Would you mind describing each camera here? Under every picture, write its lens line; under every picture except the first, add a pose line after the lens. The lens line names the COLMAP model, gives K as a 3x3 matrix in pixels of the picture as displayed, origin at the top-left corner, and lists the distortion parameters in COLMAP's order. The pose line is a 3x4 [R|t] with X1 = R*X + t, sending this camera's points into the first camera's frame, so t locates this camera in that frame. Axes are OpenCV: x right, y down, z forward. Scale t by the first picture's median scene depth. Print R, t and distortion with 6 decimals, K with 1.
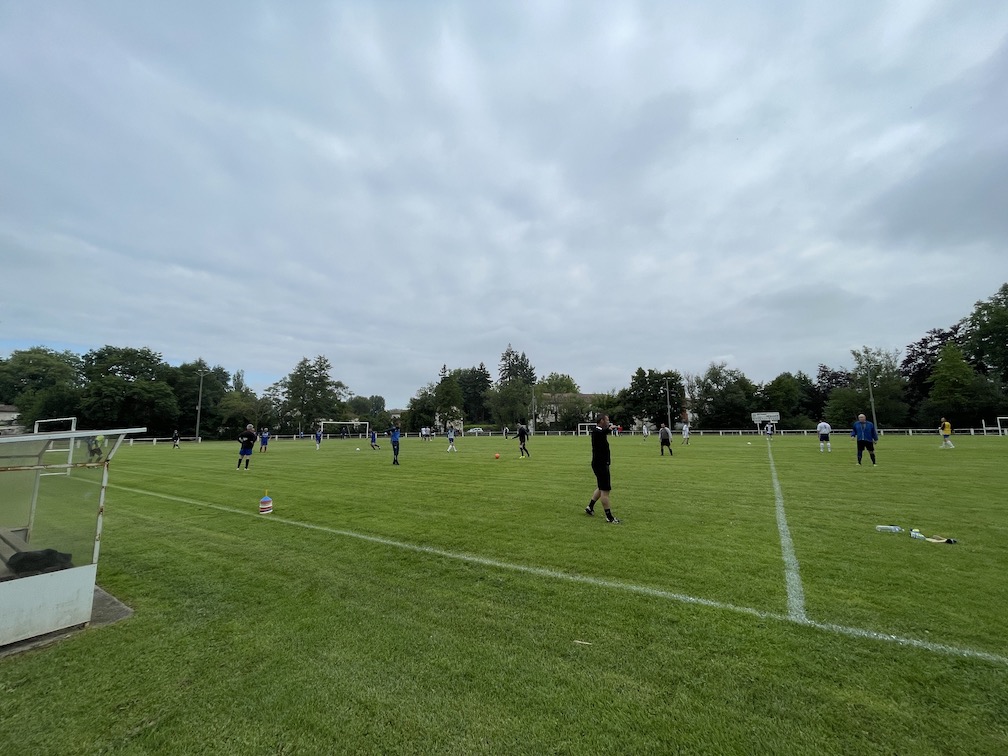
lens RADIAL K [[405.4, 0, 503.7], [0, 405.4, 373.1], [0, 0, 1]] dist [-0.000868, -0.000943]
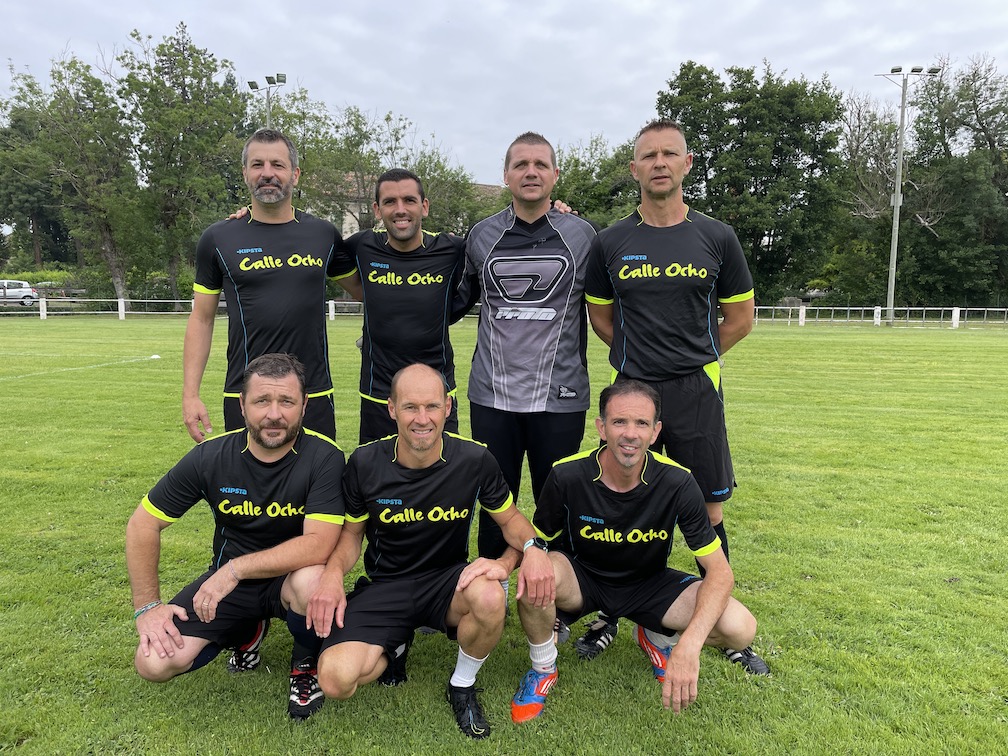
lens RADIAL K [[754.6, 0, 502.2], [0, 754.6, 373.7], [0, 0, 1]] dist [0.095120, -0.116122]
pose [[0.928954, -0.022937, 0.369484, 0.035851], [-0.067033, 0.971158, 0.228820, 0.079937], [-0.364076, -0.237331, 0.900624, 0.574034]]
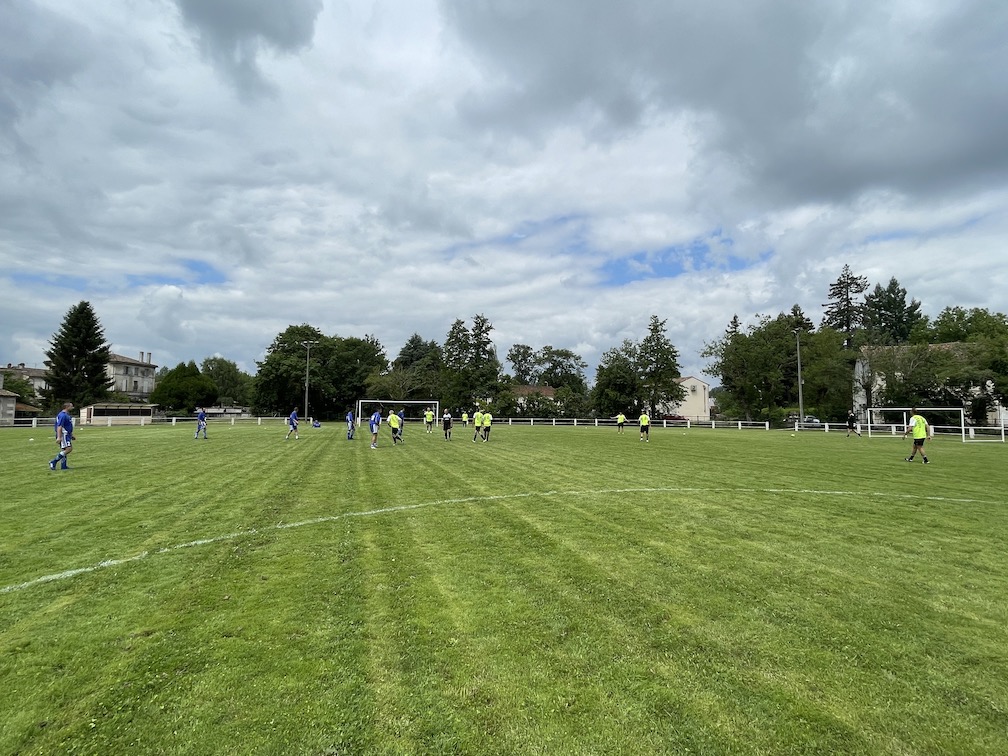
lens RADIAL K [[512.4, 0, 502.1], [0, 512.4, 371.0], [0, 0, 1]] dist [-0.001501, -0.000078]
pose [[0.763010, -0.034540, -0.645463, 0.200386], [0.070356, 0.997076, 0.029813, 0.036867], [0.642546, -0.068160, 0.763210, 0.292035]]
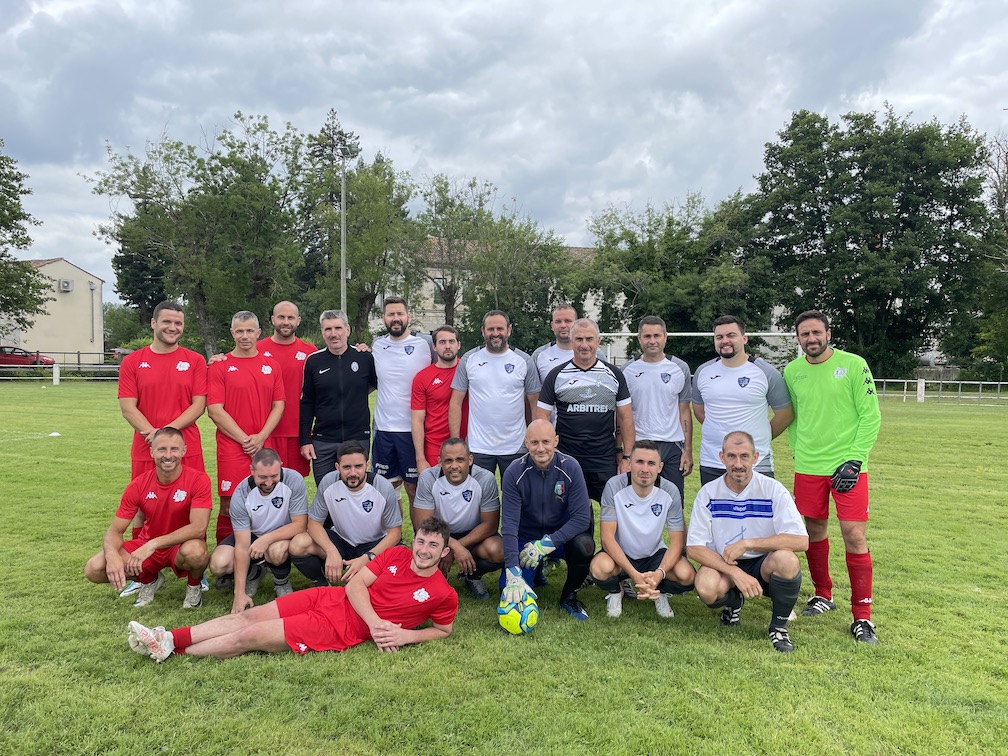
lens RADIAL K [[754.6, 0, 504.1], [0, 754.6, 376.3], [0, 0, 1]] dist [0.095120, -0.116122]
pose [[0.983159, 0.015959, 0.182055, 0.084775], [-0.045748, 0.985955, 0.160625, 0.079571], [-0.176935, -0.166248, 0.970080, 0.588987]]
